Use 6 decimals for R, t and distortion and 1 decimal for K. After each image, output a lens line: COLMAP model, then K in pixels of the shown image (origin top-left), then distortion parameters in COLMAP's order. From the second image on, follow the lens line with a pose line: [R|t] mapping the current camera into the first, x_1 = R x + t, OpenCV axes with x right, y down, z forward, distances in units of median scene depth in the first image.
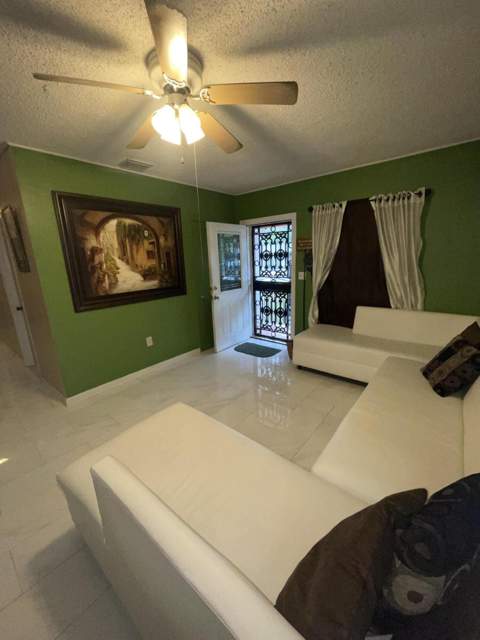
lens RADIAL K [[258.2, 0, 240.0], [0, 258.2, 320.0], [0, 0, 1]] dist [-0.001940, -0.000215]
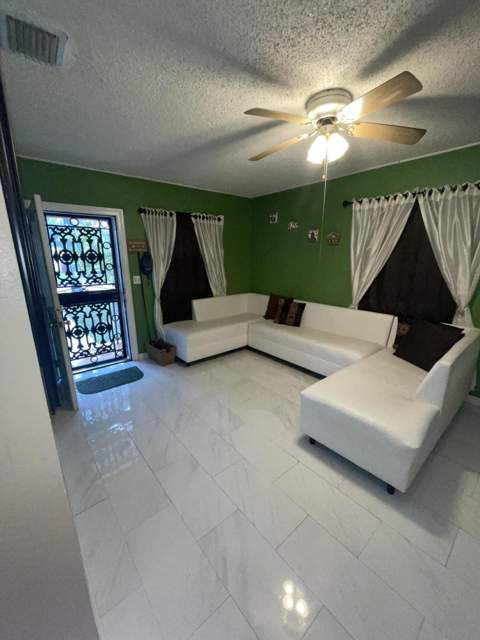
lens RADIAL K [[258.2, 0, 240.0], [0, 258.2, 320.0], [0, 0, 1]] dist [-0.001940, -0.000215]
pose [[0.175577, -0.211098, 0.961567, -0.576192], [0.231534, 0.958197, 0.168081, -0.096582], [-0.956851, 0.193124, 0.217114, 0.441467]]
